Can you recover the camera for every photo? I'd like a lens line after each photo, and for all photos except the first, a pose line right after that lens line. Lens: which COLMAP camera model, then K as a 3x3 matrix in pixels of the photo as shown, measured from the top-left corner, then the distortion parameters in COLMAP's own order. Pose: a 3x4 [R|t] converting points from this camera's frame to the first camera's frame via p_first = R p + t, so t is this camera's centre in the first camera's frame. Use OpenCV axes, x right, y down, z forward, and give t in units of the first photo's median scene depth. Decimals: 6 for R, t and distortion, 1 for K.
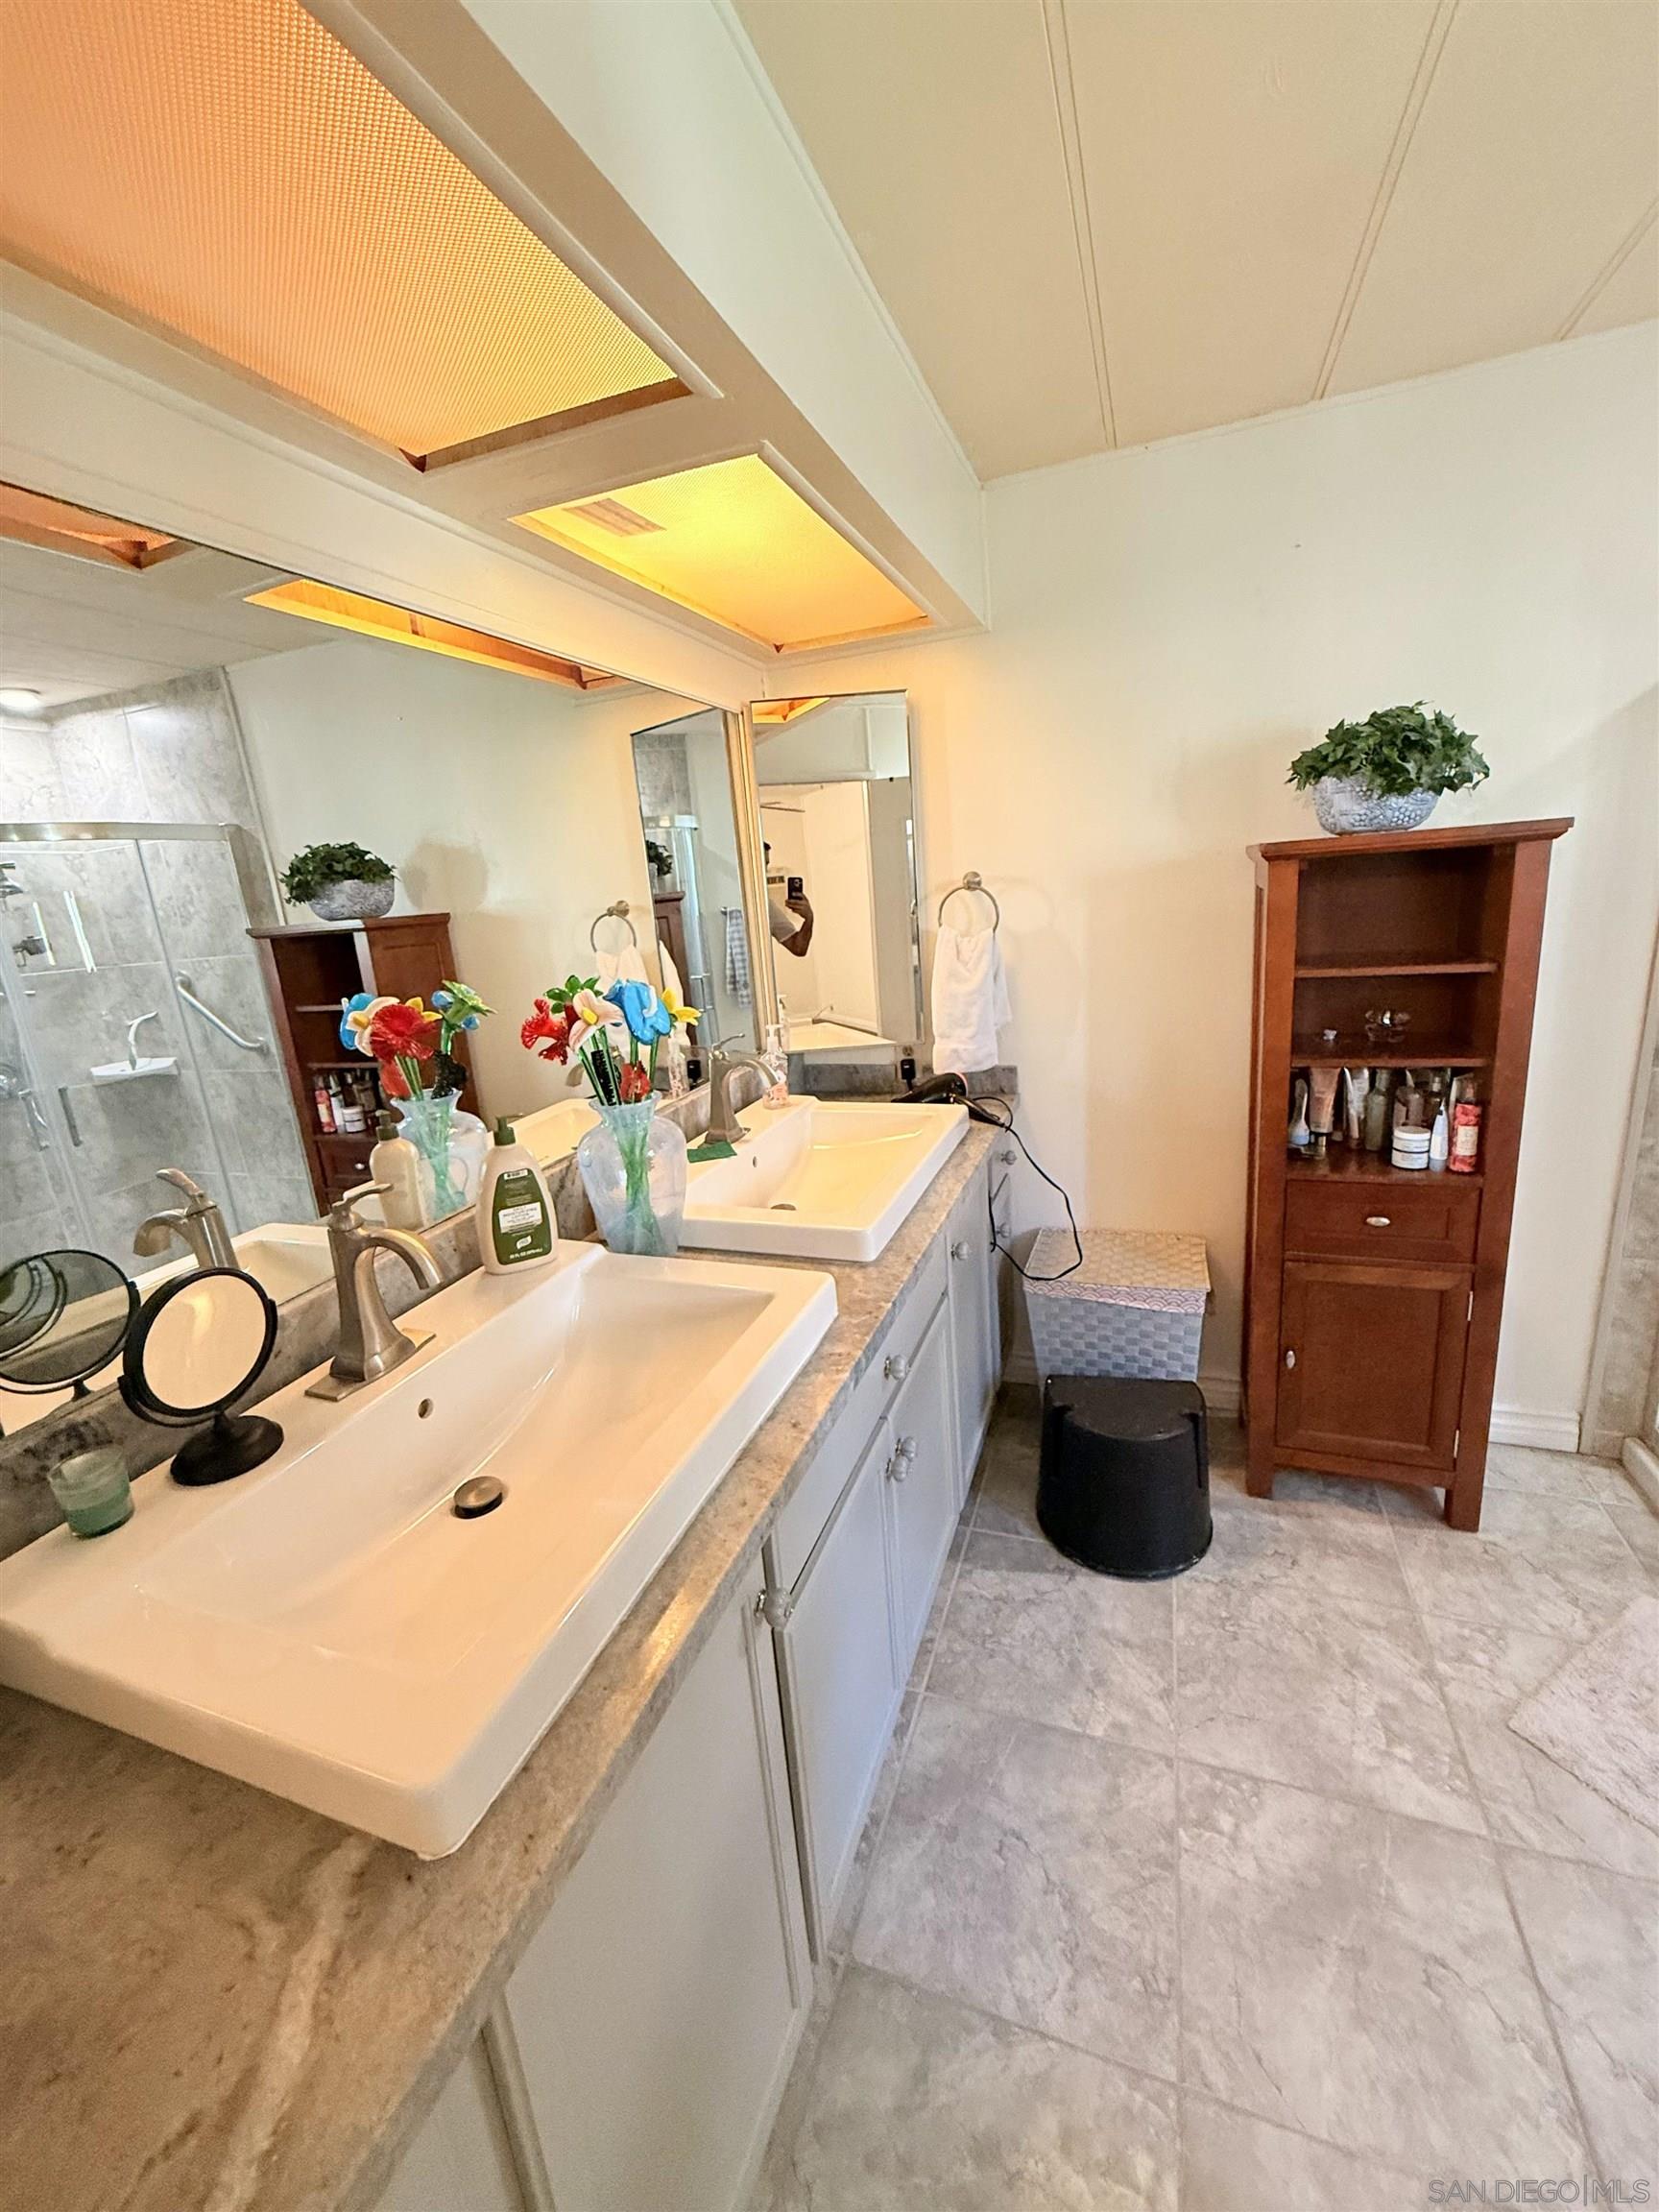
lens RADIAL K [[881.3, 0, 828.0], [0, 881.3, 1102.7], [0, 0, 1]] dist [0.000308, -0.000114]
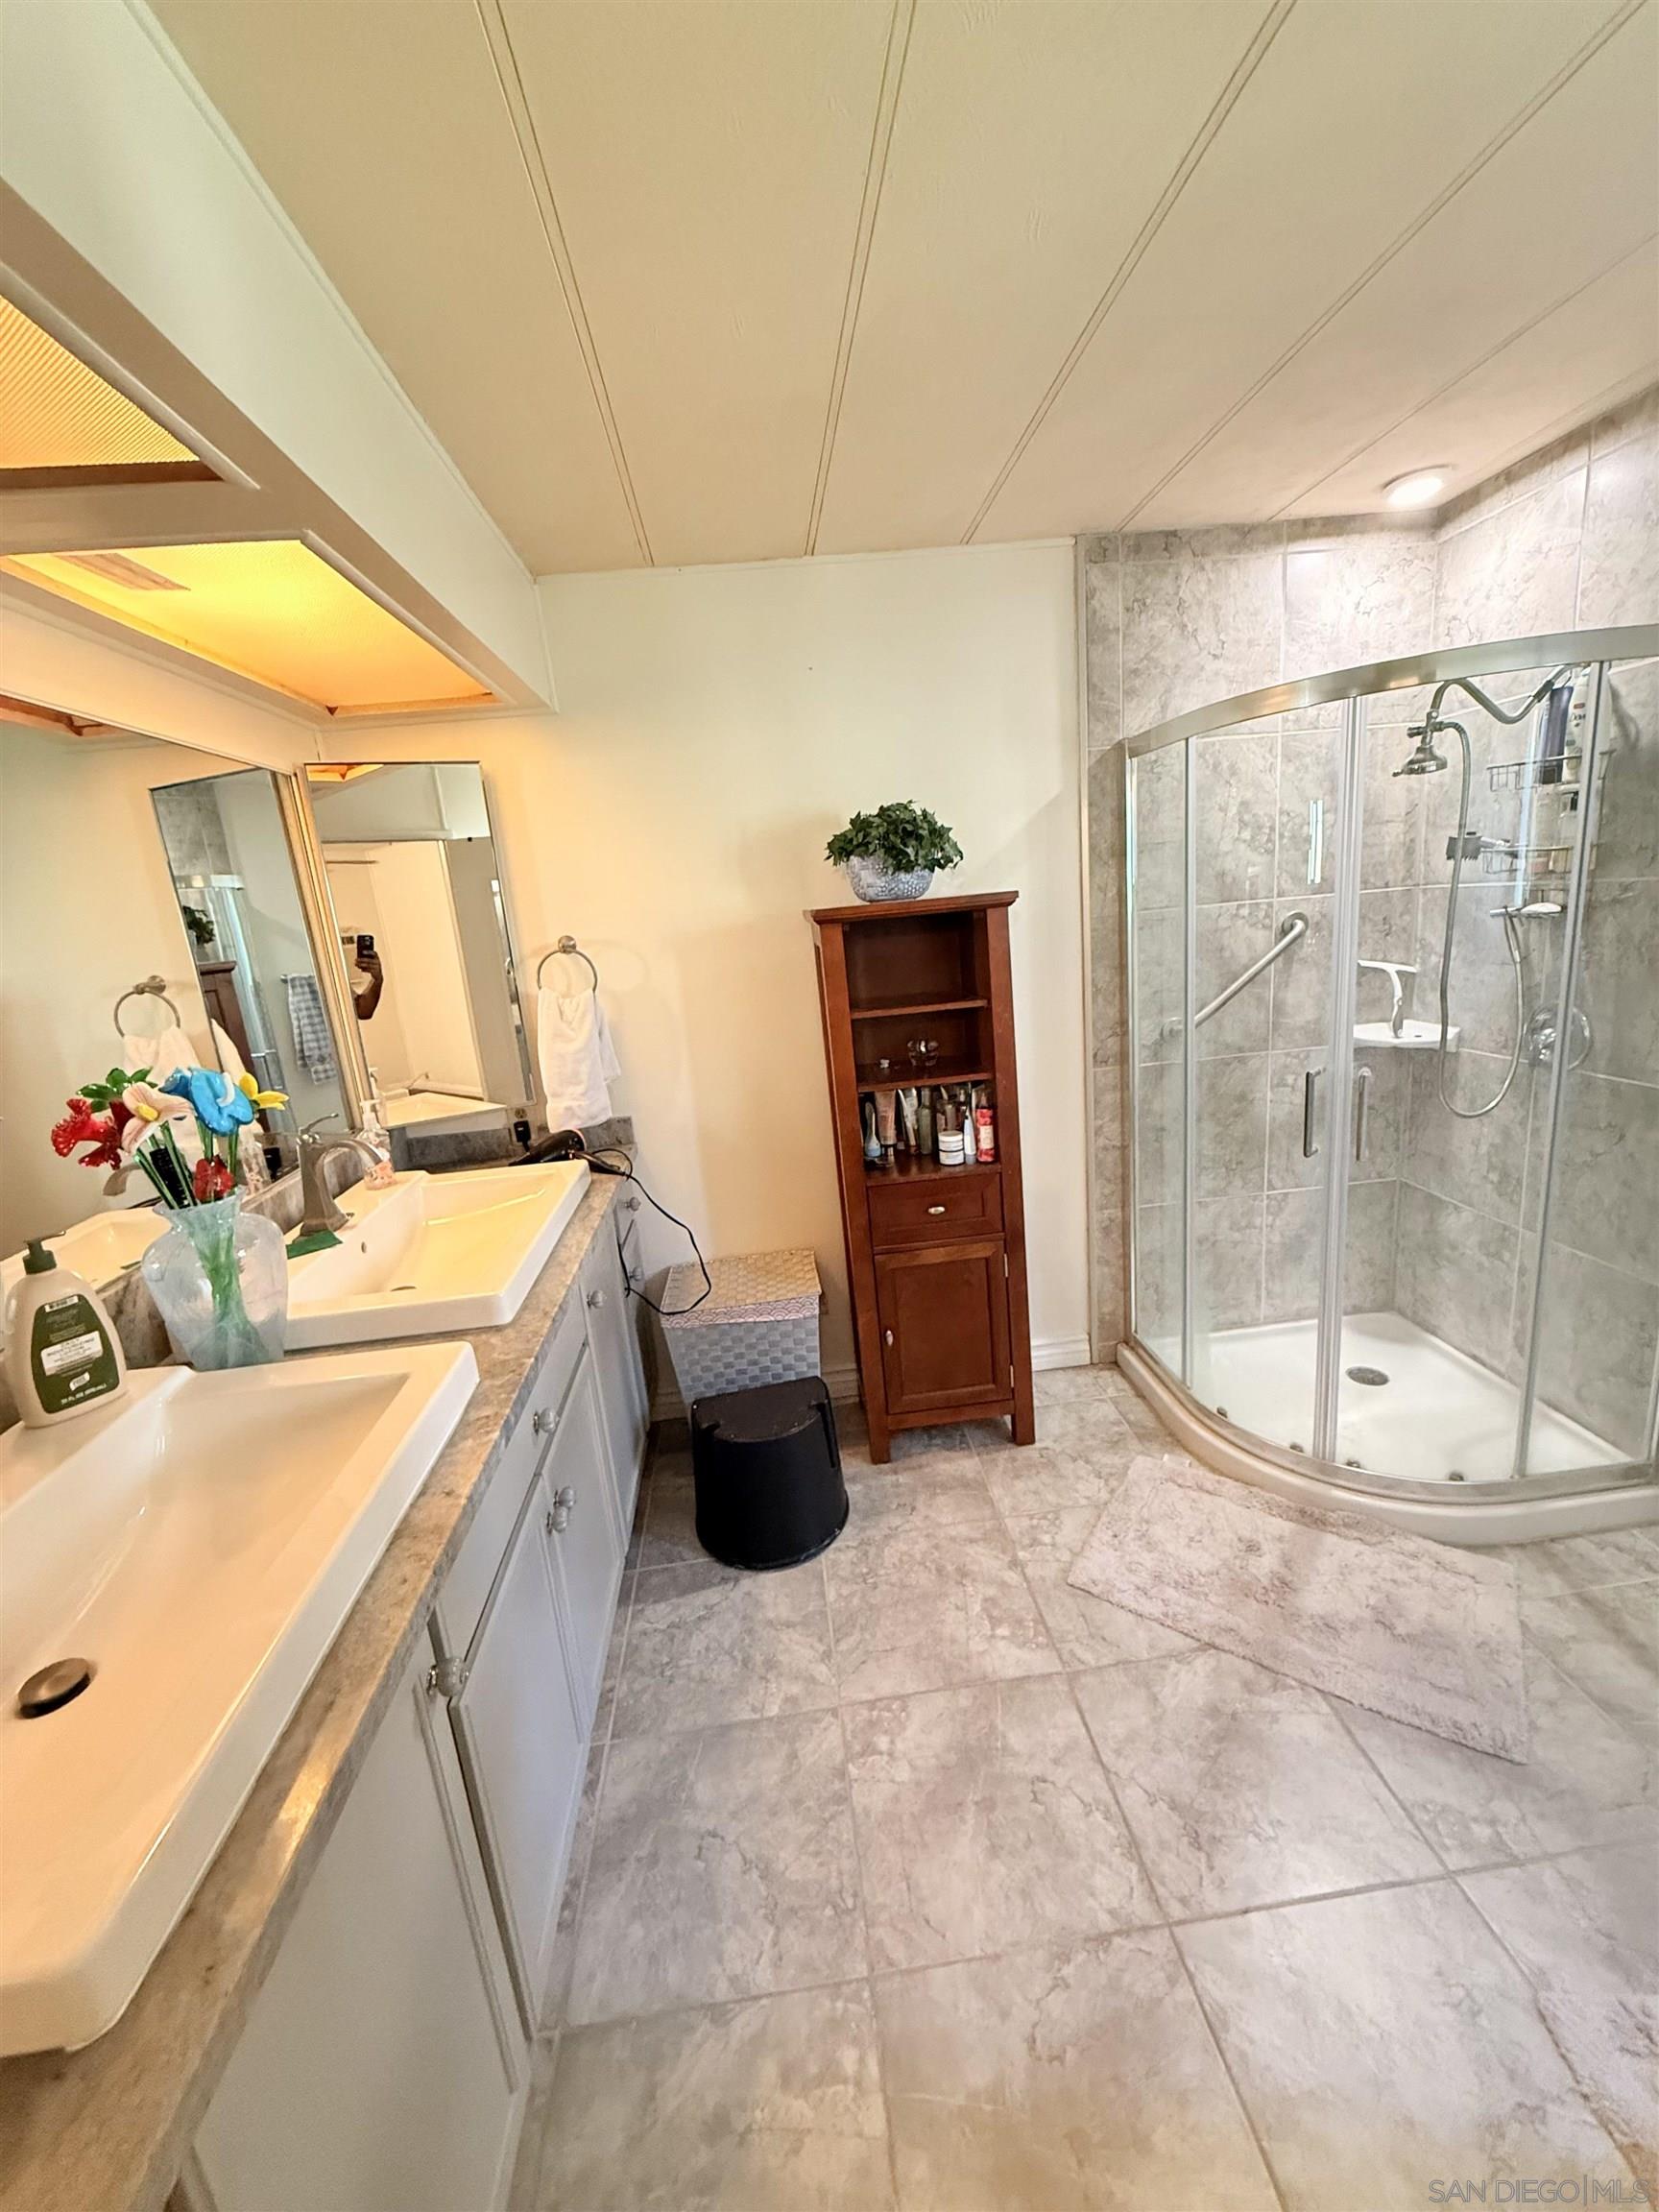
lens RADIAL K [[881.3, 0, 828.0], [0, 881.3, 1102.7], [0, 0, 1]] dist [0.000308, -0.000114]
pose [[0.904033, -0.099628, 0.415690, -0.011425], [0.123030, 0.991955, -0.029821, 0.003227], [-0.409375, 0.078102, 0.909017, -0.073892]]
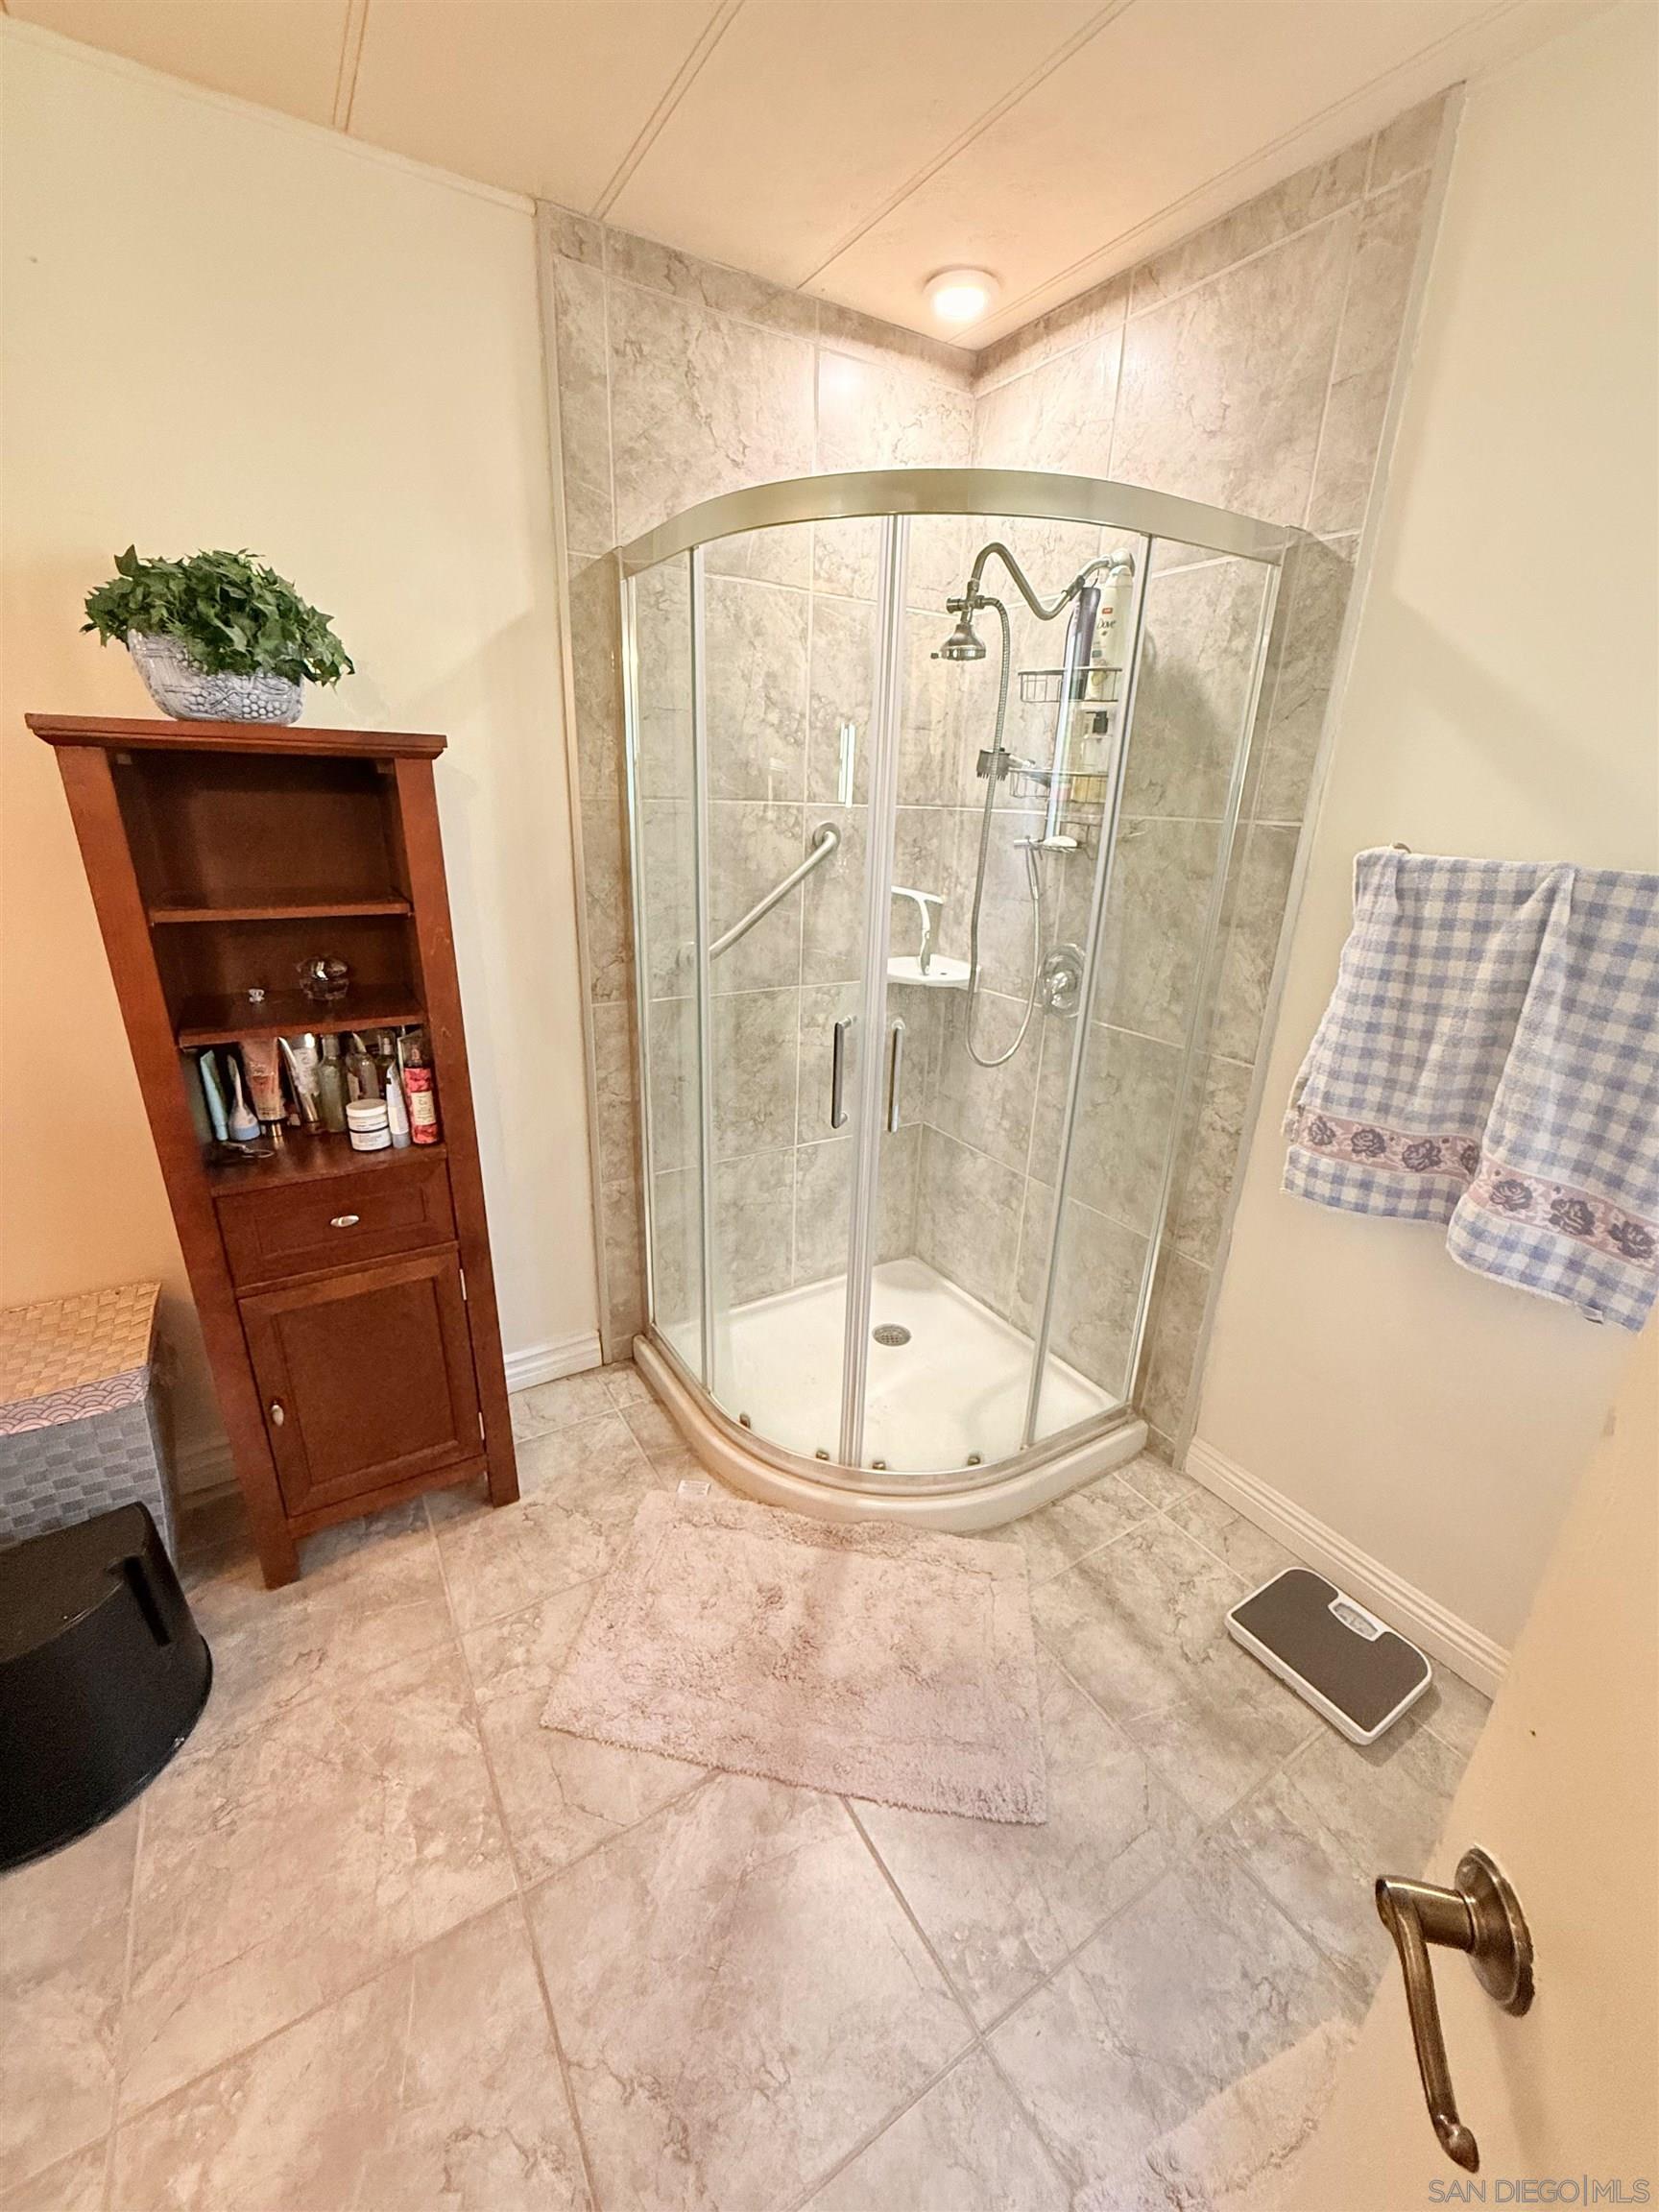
lens RADIAL K [[881.3, 0, 828.0], [0, 881.3, 1102.7], [0, 0, 1]] dist [0.000308, -0.000114]
pose [[0.608707, -0.173832, 0.774118, 0.291236], [0.116311, 0.984713, 0.129664, -0.029129], [-0.784823, 0.011111, 0.619620, 0.140864]]
